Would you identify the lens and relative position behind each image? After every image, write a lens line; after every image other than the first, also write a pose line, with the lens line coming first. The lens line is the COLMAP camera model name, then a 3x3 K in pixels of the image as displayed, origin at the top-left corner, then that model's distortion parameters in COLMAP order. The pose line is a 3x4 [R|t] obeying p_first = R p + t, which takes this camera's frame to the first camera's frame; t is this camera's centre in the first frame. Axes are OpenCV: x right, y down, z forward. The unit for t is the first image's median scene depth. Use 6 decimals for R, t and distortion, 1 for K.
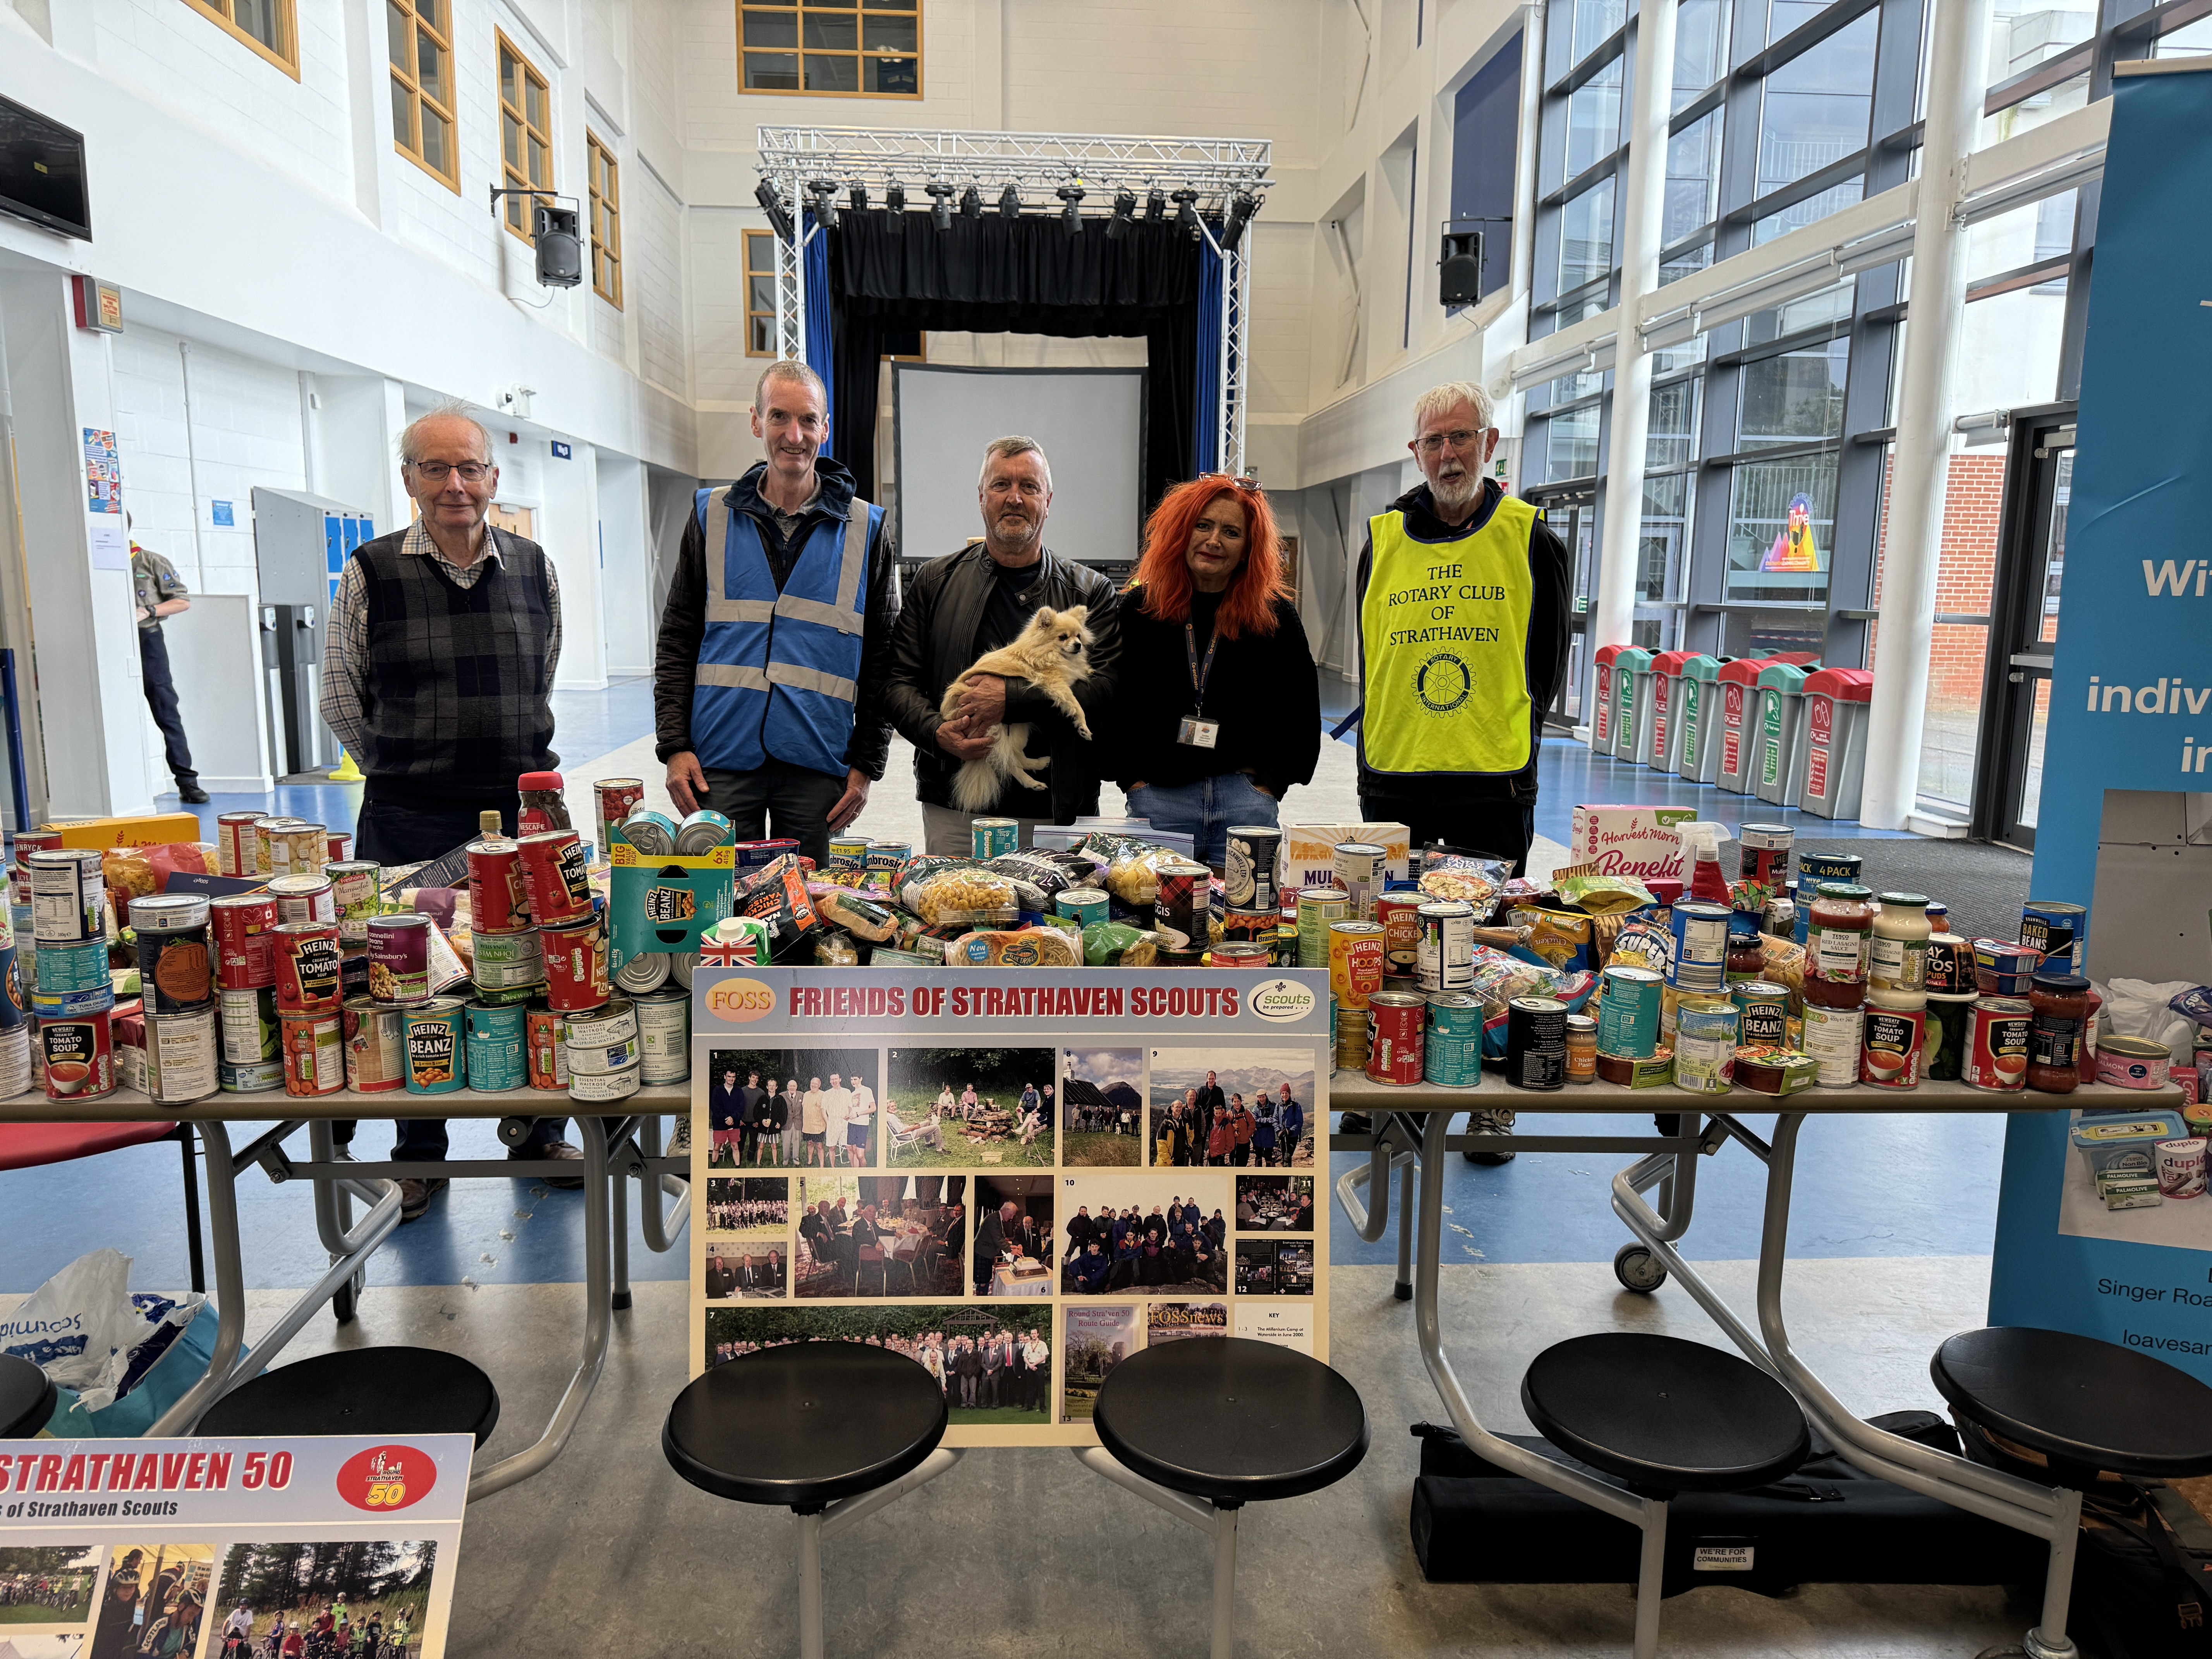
lens RADIAL K [[1539.0, 0, 1118.6], [0, 1539.0, 808.9], [0, 0, 1]] dist [0.133616, -0.194019]
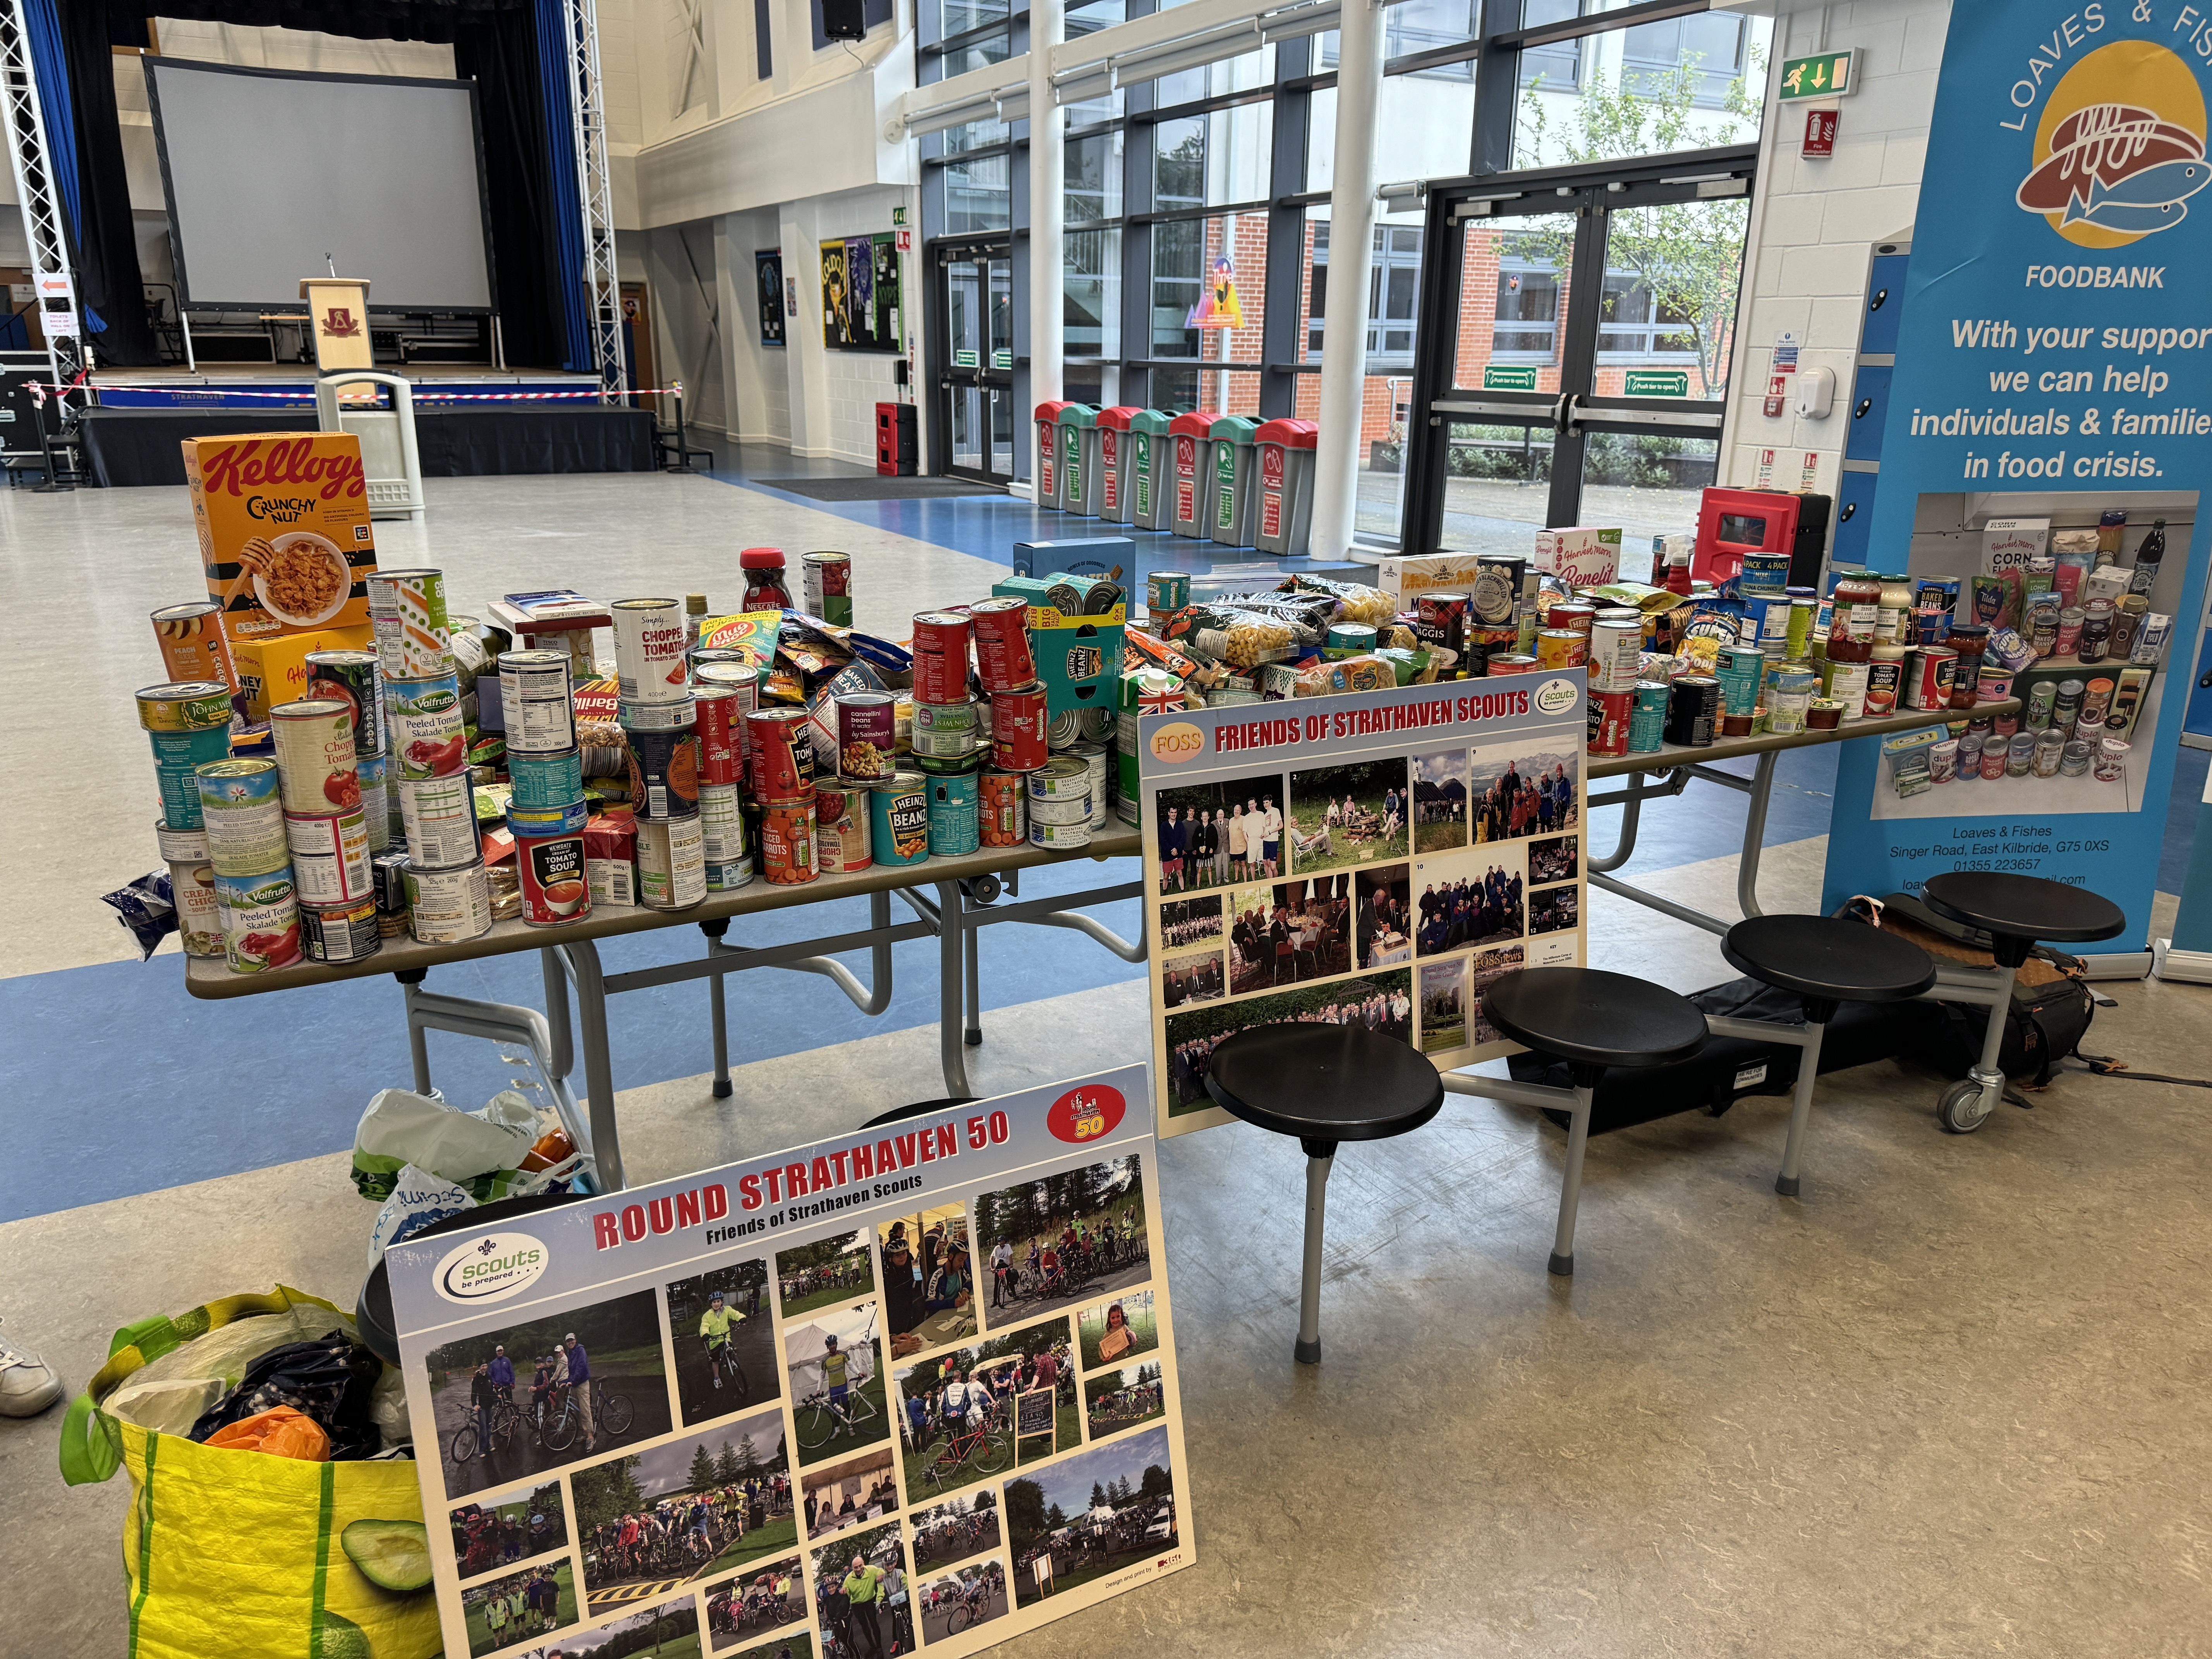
lens RADIAL K [[1543.8, 0, 1106.0], [0, 1543.8, 829.5], [0, 0, 1]] dist [0.100236, -0.194004]
pose [[0.907539, -0.130756, 0.399094, -0.718081], [0.065021, 0.982585, 0.174068, -0.008824], [-0.414904, -0.132024, 0.900236, 0.036074]]
